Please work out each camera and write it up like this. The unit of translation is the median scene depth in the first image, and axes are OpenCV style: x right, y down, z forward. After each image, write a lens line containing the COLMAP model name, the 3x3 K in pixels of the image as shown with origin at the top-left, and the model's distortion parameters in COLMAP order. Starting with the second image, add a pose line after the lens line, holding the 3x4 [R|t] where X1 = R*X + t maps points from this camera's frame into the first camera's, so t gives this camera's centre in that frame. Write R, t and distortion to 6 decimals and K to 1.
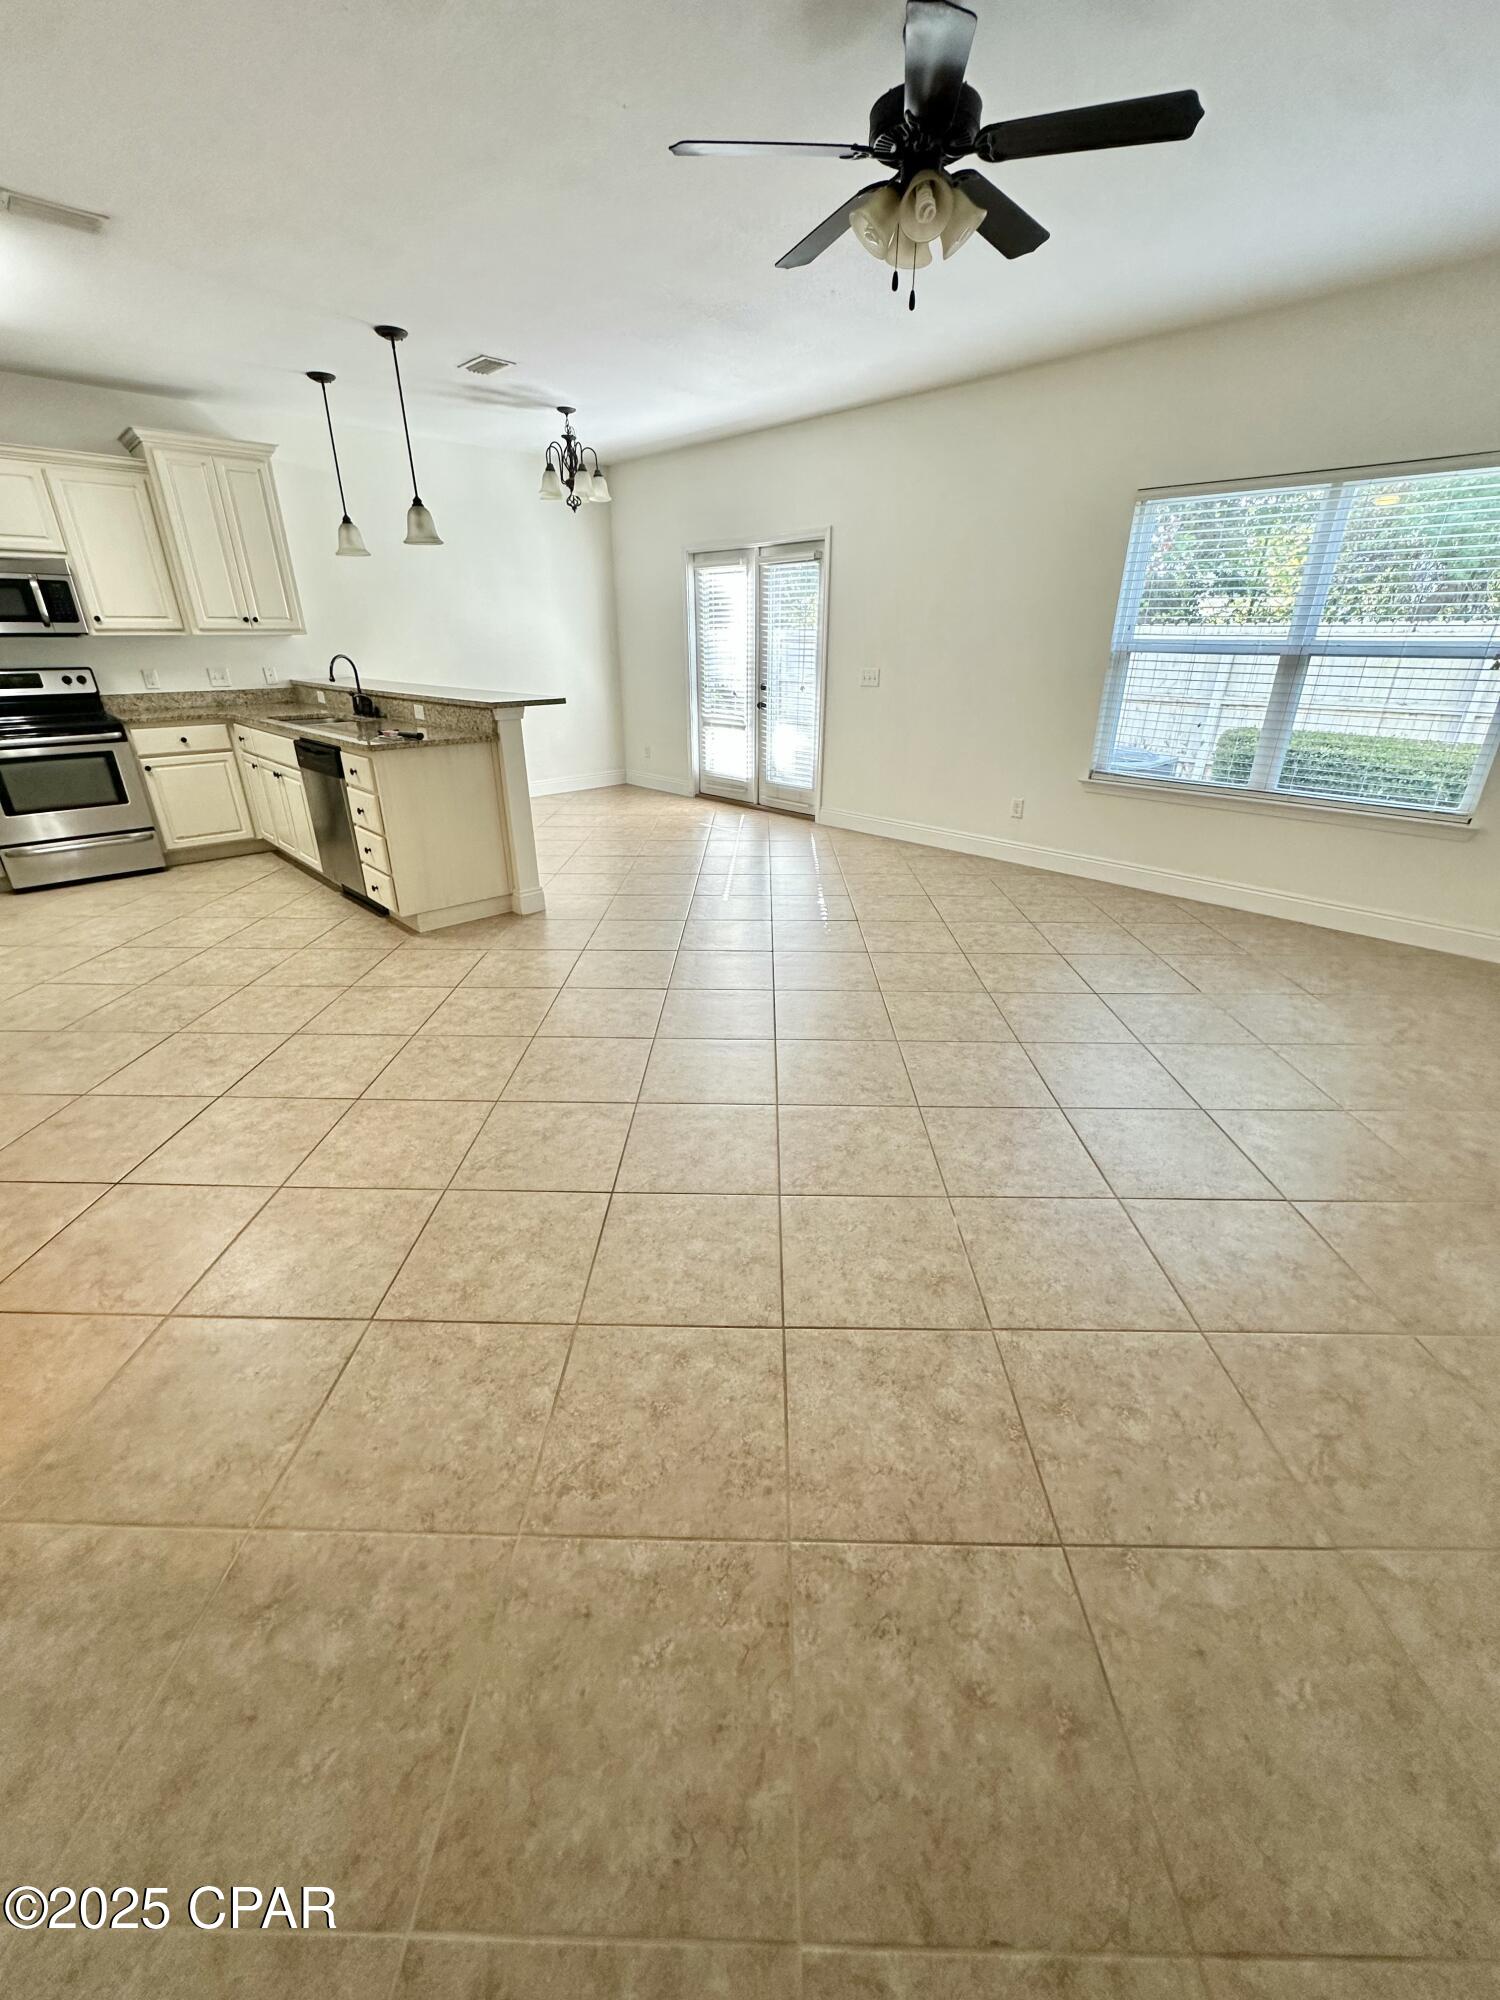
lens RADIAL K [[799.2, 0, 749.1], [0, 799.2, 996.7], [0, 0, 1]] dist [-0.002622, -0.000109]
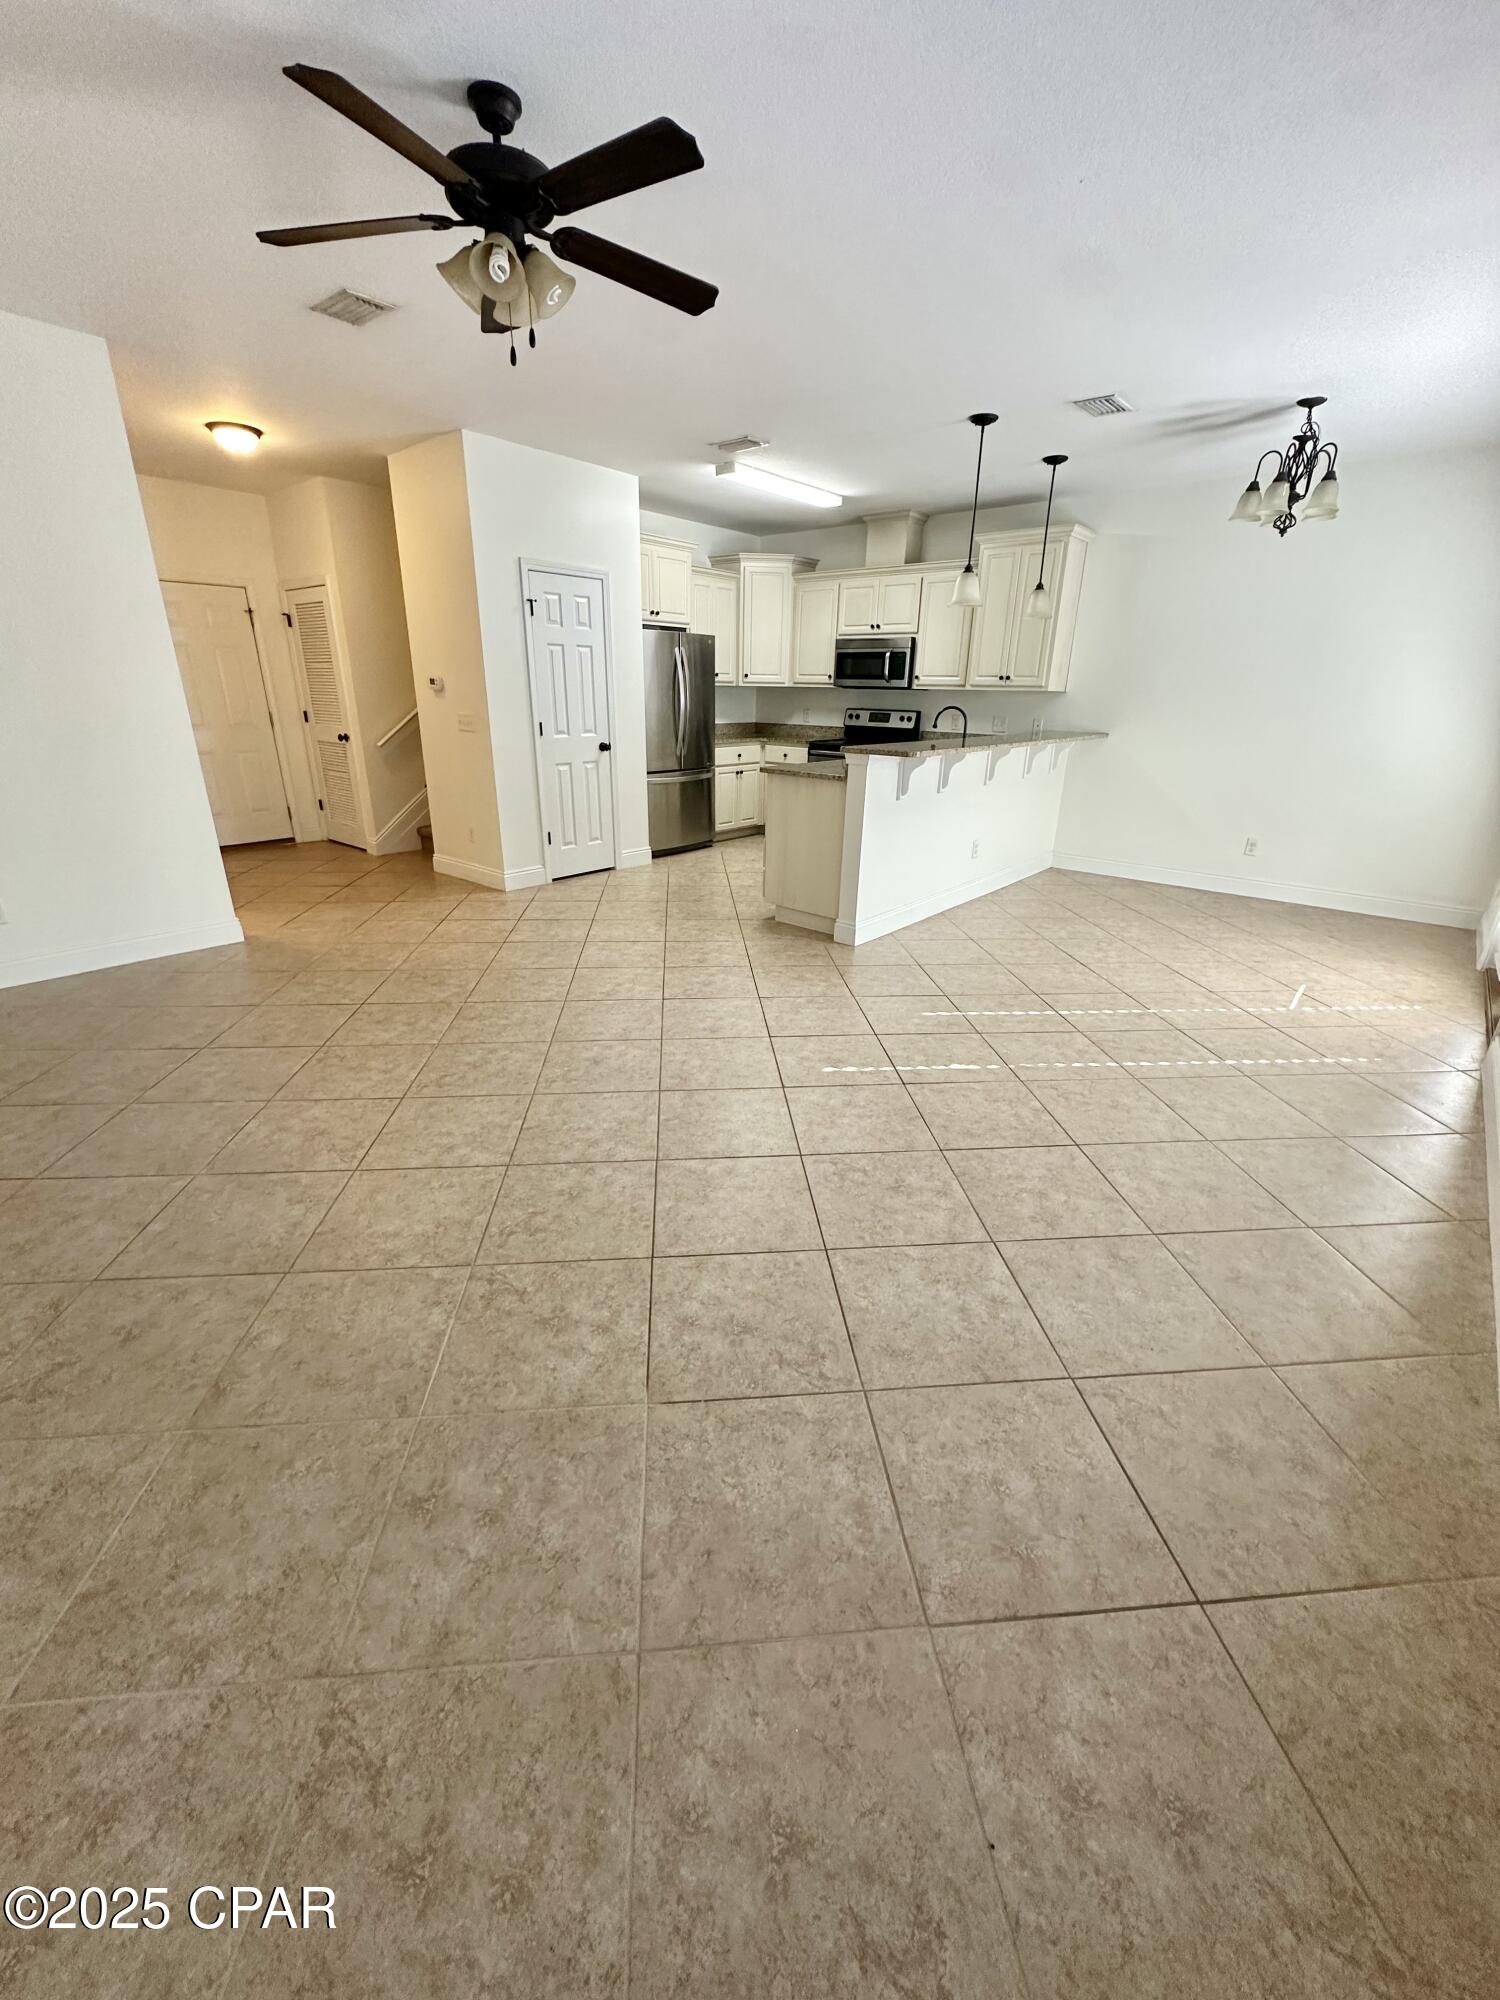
lens RADIAL K [[799.2, 0, 749.1], [0, 799.2, 996.7], [0, 0, 1]] dist [-0.002622, -0.000109]
pose [[0.100681, 0.362396, -0.926570, 0.819716], [-0.426176, 0.857244, 0.288974, -0.335835], [0.899020, 0.365788, 0.240753, 0.741457]]
